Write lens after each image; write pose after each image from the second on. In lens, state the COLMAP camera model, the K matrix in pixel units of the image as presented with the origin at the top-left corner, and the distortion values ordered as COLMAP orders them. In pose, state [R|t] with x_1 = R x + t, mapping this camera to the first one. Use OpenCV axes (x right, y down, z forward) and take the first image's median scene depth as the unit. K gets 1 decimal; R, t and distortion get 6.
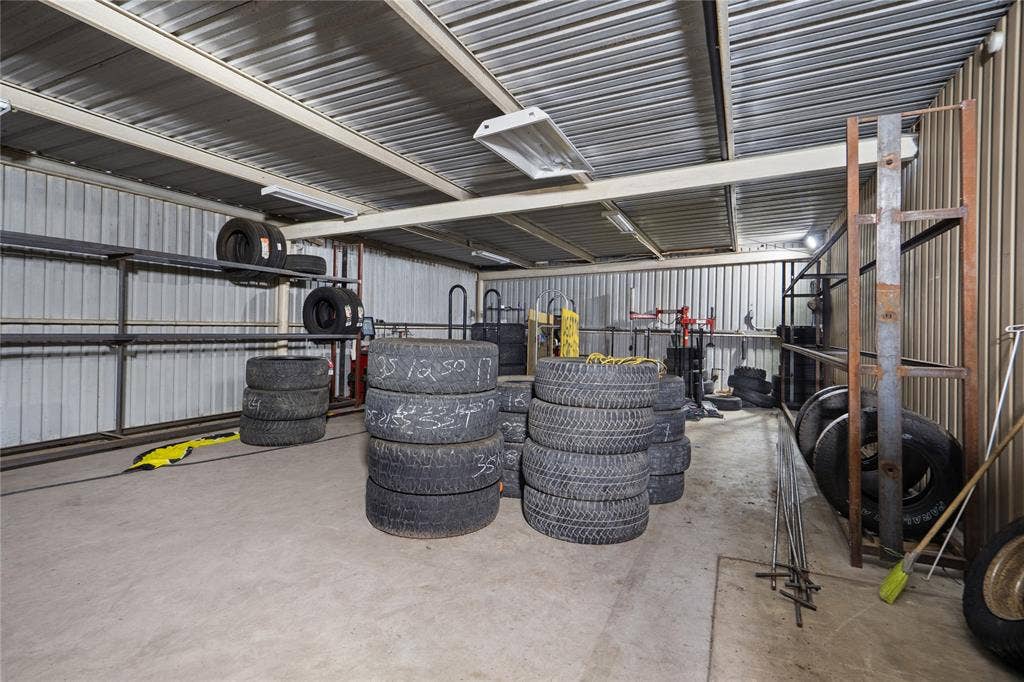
lens RADIAL K [[616.1, 0, 515.9], [0, 616.1, 338.9], [0, 0, 1]] dist [0.006033, 0.000217]
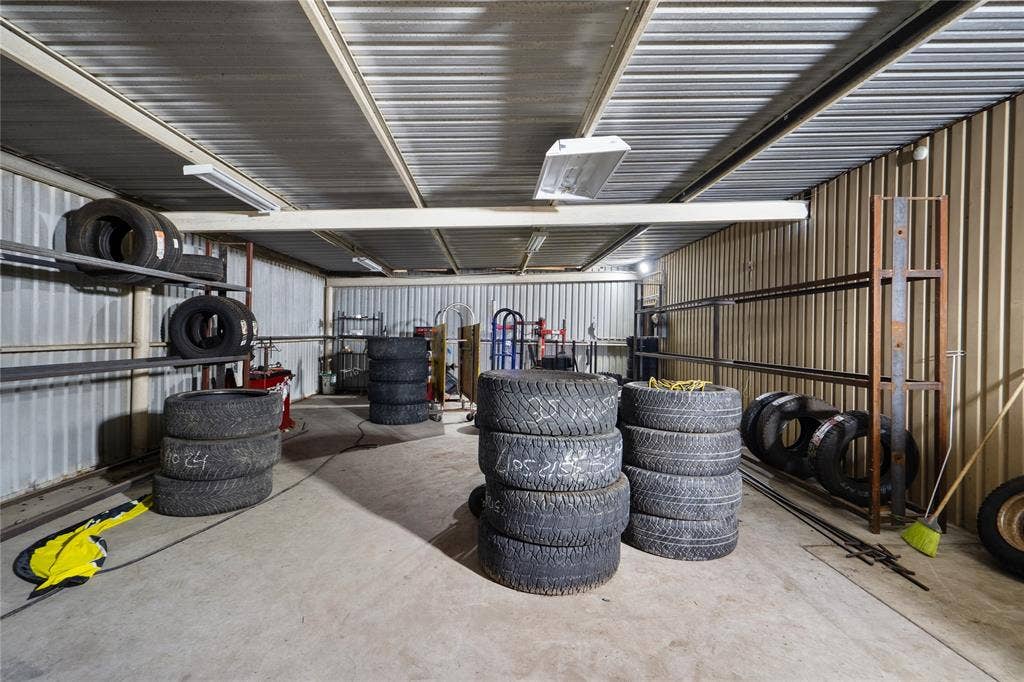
lens RADIAL K [[578.8, 0, 512.0], [0, 578.8, 341.0], [0, 0, 1]] dist [0.004558, 0.000134]
pose [[0.849198, -0.017560, 0.527783, -0.395397], [0.009302, 0.999789, 0.018298, -0.039420], [-0.527993, -0.010629, 0.849182, 0.182604]]
